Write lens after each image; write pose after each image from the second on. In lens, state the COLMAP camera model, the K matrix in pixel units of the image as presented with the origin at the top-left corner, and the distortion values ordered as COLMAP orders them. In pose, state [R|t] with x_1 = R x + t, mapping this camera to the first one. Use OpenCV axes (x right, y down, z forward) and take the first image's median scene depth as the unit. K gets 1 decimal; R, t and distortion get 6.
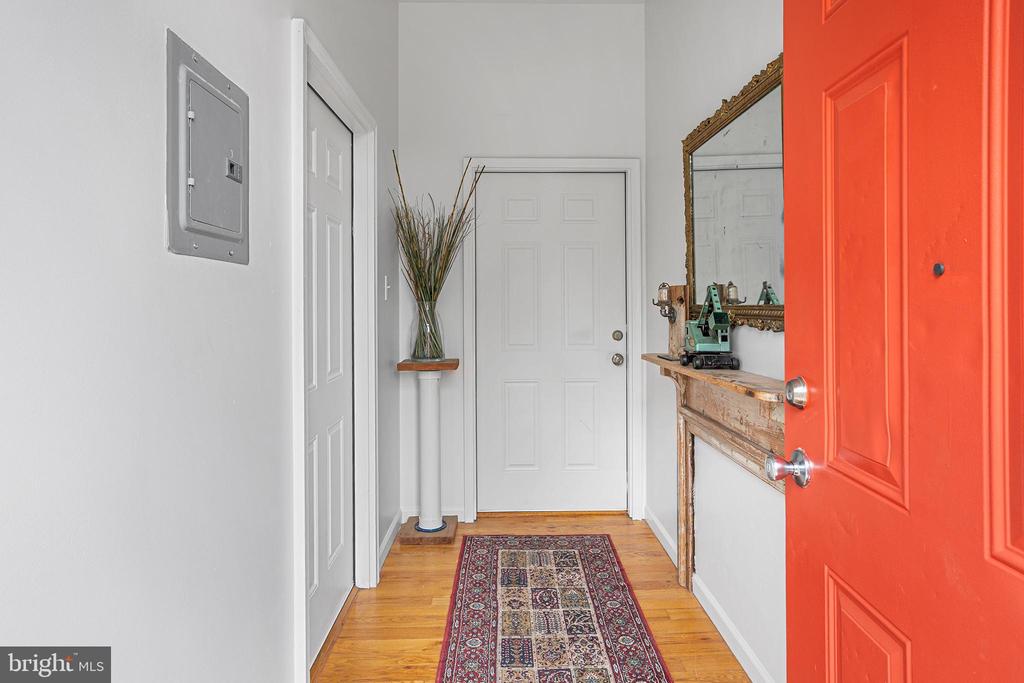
lens RADIAL K [[596.6, 0, 517.4], [0, 596.6, 310.3], [0, 0, 1]] dist [-0.002270, 0.001930]
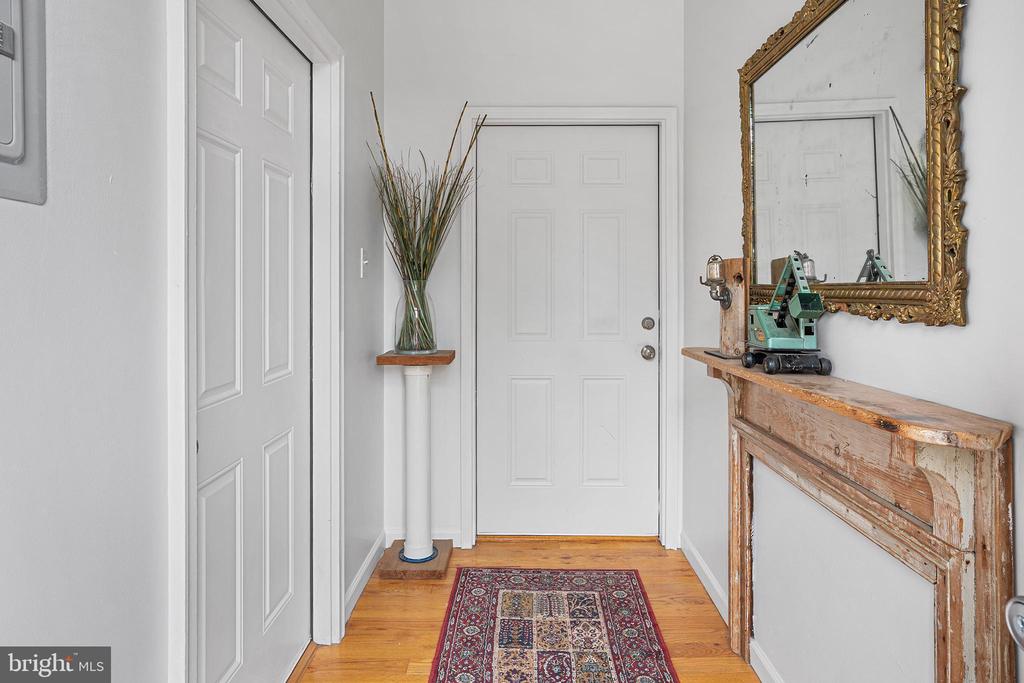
lens RADIAL K [[588.6, 0, 516.3], [0, 588.6, 292.9], [0, 0, 1]] dist [0.001166, 0.000927]
pose [[0.999227, 0.005361, -0.038940, 0.022818], [-0.005538, 0.999975, -0.004437, 0.005997], [0.038915, 0.004650, 0.999232, 0.232235]]
